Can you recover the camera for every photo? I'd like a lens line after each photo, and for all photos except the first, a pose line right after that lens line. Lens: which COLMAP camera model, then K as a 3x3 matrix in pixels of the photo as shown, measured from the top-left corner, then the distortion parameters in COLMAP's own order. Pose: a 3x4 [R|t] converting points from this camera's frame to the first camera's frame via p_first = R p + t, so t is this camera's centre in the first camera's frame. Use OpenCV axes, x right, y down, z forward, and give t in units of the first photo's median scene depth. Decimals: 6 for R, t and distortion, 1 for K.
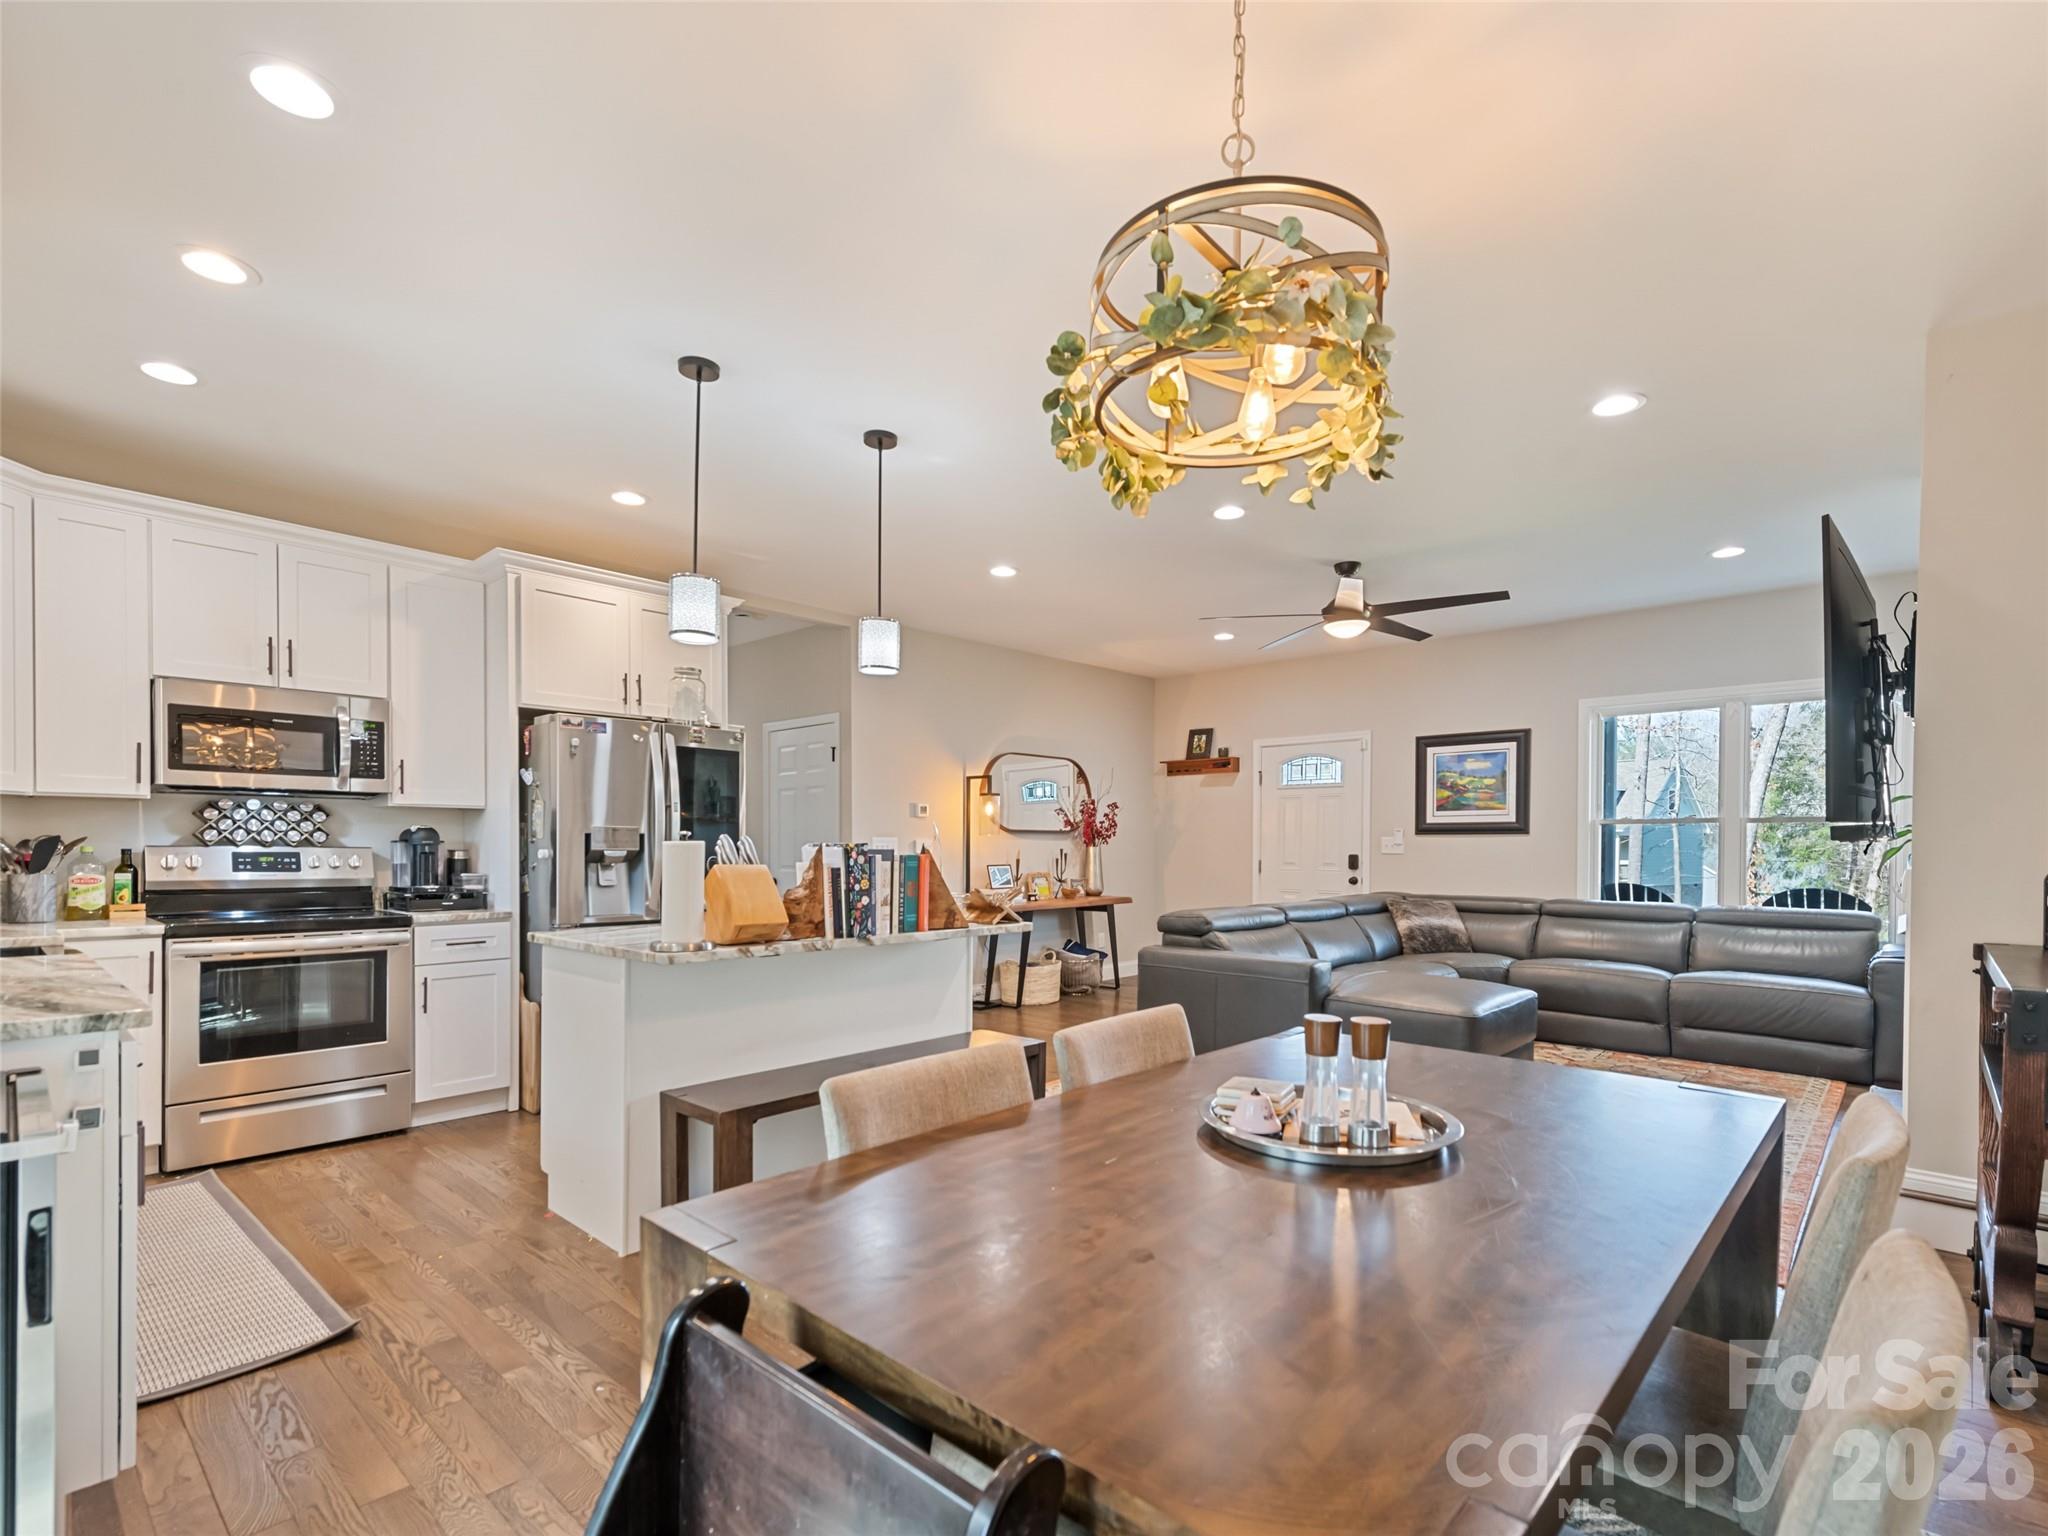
lens RADIAL K [[968.3, 0, 1055.3], [0, 968.3, 861.2], [0, 0, 1]] dist [0.003914, -0.002684]
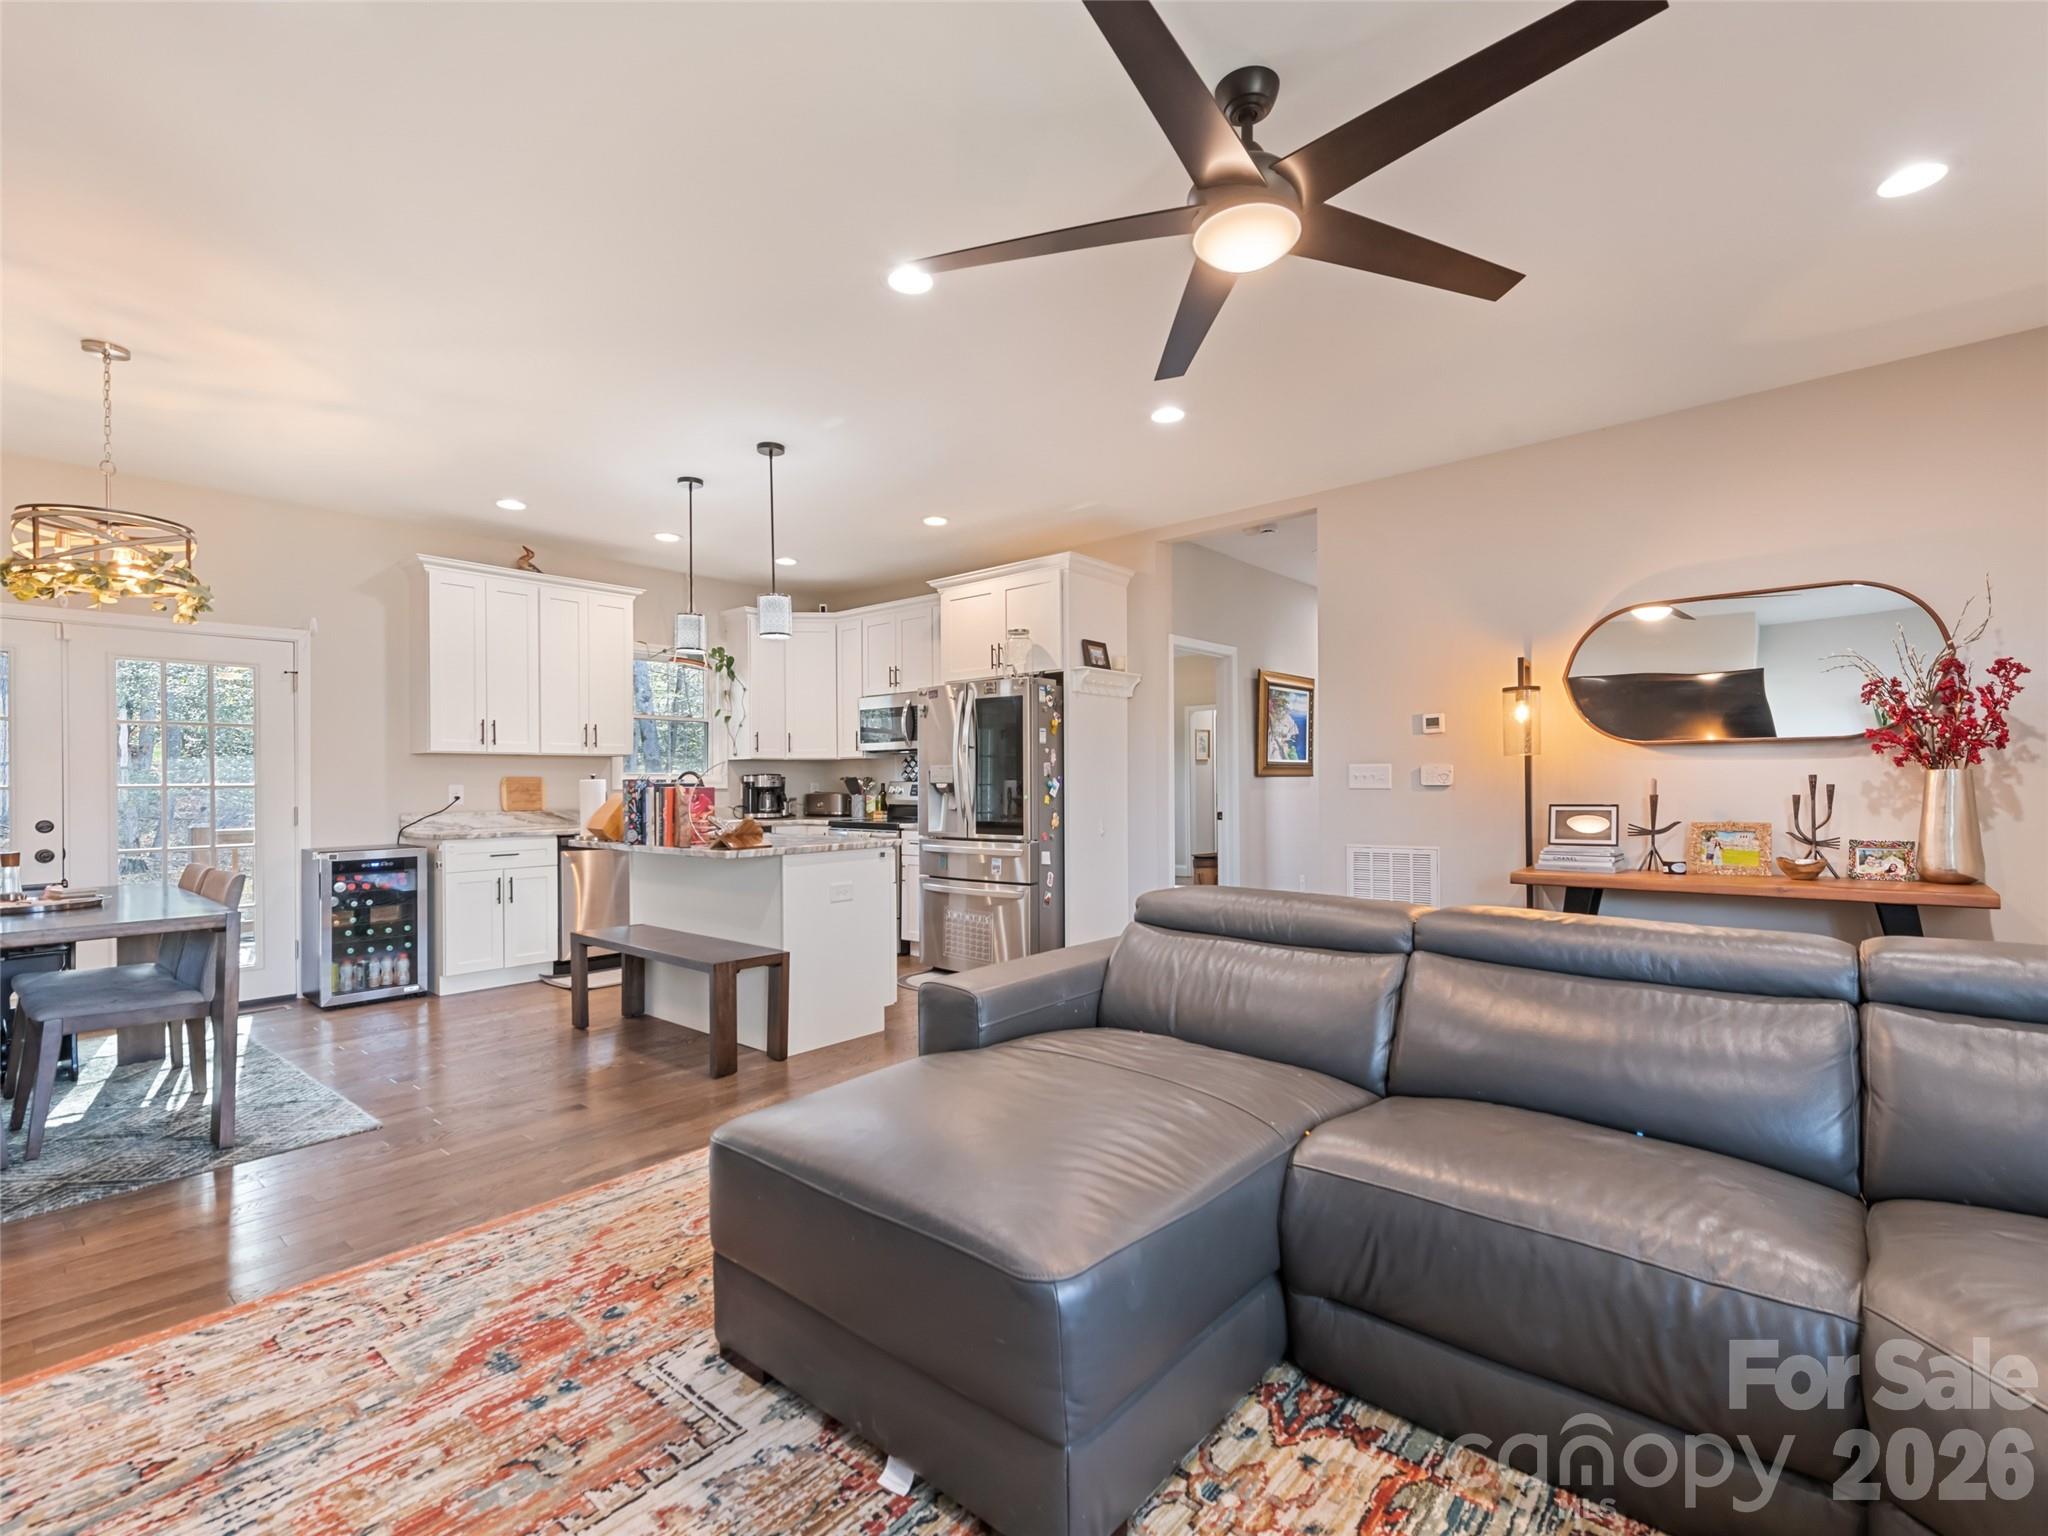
lens RADIAL K [[932.6, 0, 1012.6], [0, 932.6, 785.9], [0, 0, 1]] dist [0.006388, -0.004475]
pose [[0.015881, -0.000158, -0.999874, 0.604073], [-0.008020, 0.999968, -0.000286, -0.005733], [0.999842, 0.008024, 0.015879, 0.776380]]
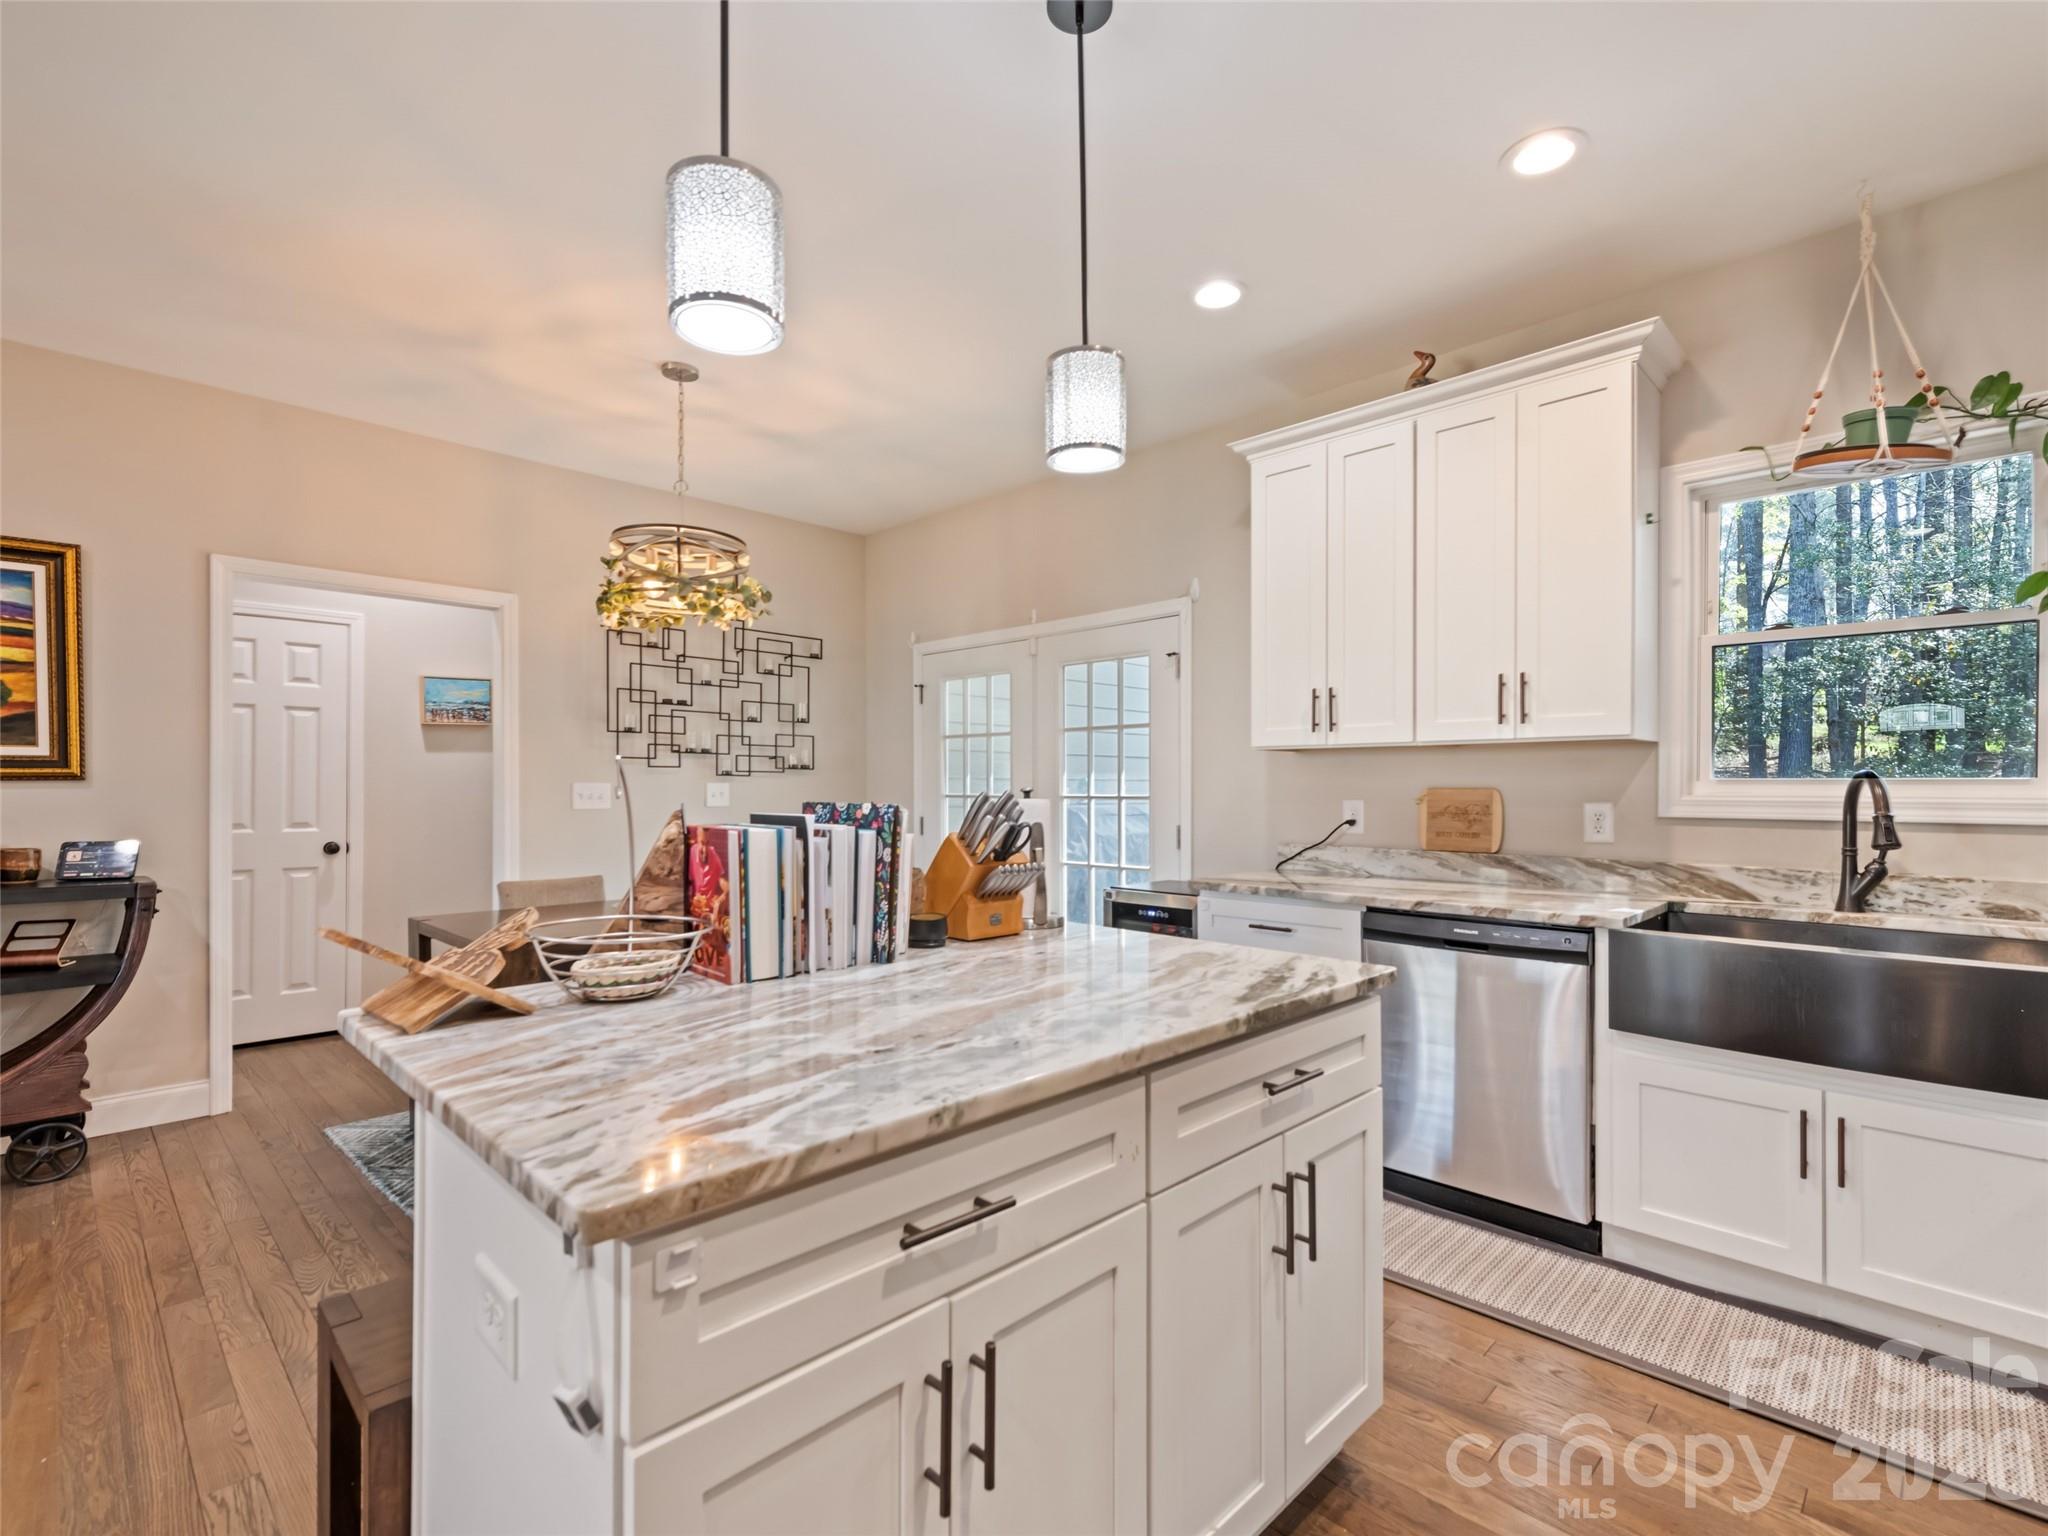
lens RADIAL K [[932.6, 0, 1042.1], [0, 932.6, 793.2], [0, 0, 1]] dist [0.006388, -0.004475]
pose [[-0.999536, -0.005086, 0.030019, -0.192105], [-0.004486, 0.999790, 0.020005, -0.018196], [-0.030114, 0.019861, -0.999349, 0.809555]]
